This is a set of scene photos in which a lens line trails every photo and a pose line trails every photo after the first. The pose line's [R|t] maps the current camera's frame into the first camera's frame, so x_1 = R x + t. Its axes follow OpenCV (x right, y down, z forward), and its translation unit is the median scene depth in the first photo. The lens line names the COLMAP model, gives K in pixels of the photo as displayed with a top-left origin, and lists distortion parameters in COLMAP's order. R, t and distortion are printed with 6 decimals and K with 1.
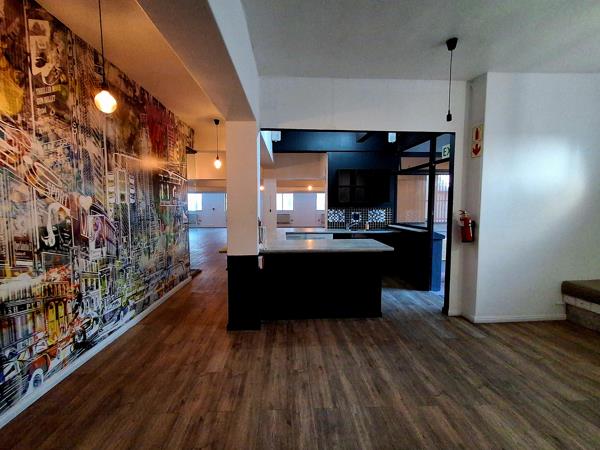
lens RADIAL K [[272.1, 0, 295.4], [0, 272.1, 226.9], [0, 0, 1]] dist [0.000692, 0.000217]
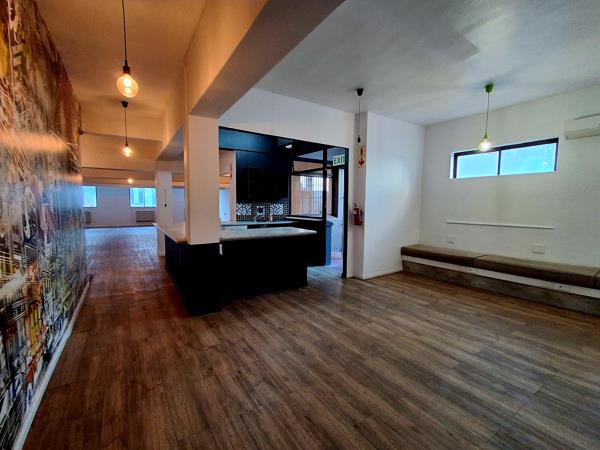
lens RADIAL K [[272.1, 0, 295.2], [0, 272.1, 227.0], [0, 0, 1]] dist [0.000692, 0.000217]
pose [[0.861663, -0.036259, 0.506184, -0.447195], [0.031938, 0.999342, 0.017218, 0.034490], [-0.506475, 0.001330, 0.862254, -0.100344]]
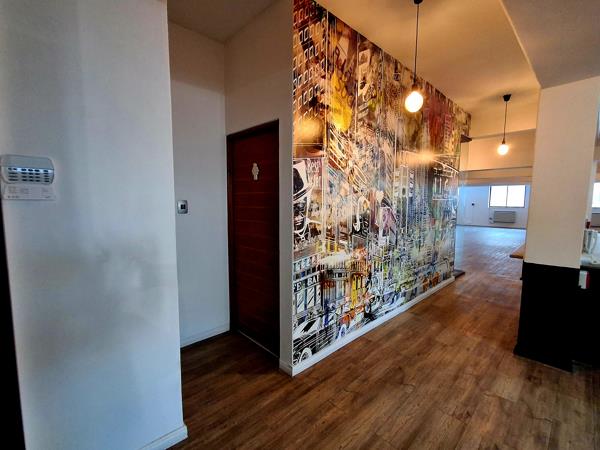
lens RADIAL K [[272.1, 0, 294.1], [0, 272.1, 225.5], [0, 0, 1]] dist [0.000692, 0.000217]
pose [[0.657867, 0.072427, -0.749644, -0.108650], [-0.061767, 0.997201, 0.042140, 0.007238], [0.750597, 0.018580, 0.660499, -0.037582]]
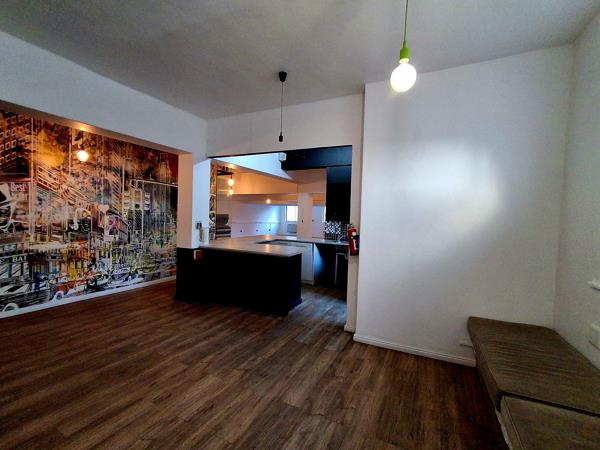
lens RADIAL K [[272.1, 0, 295.5], [0, 272.1, 226.9], [0, 0, 1]] dist [0.000692, 0.000217]
pose [[0.871415, 0.045757, -0.488408, 1.039162], [-0.070723, 0.996957, -0.032783, 0.001741], [0.485422, 0.063109, 0.871999, 0.047580]]
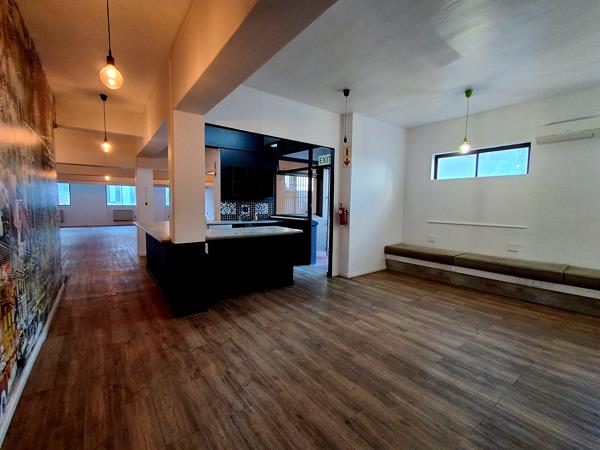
lens RADIAL K [[272.1, 0, 295.1], [0, 272.1, 227.3], [0, 0, 1]] dist [0.000692, 0.000217]
pose [[0.828276, -0.035021, 0.559225, -0.462716], [0.028417, 0.999386, 0.020497, 0.038082], [-0.559599, -0.001086, 0.828763, -0.089000]]
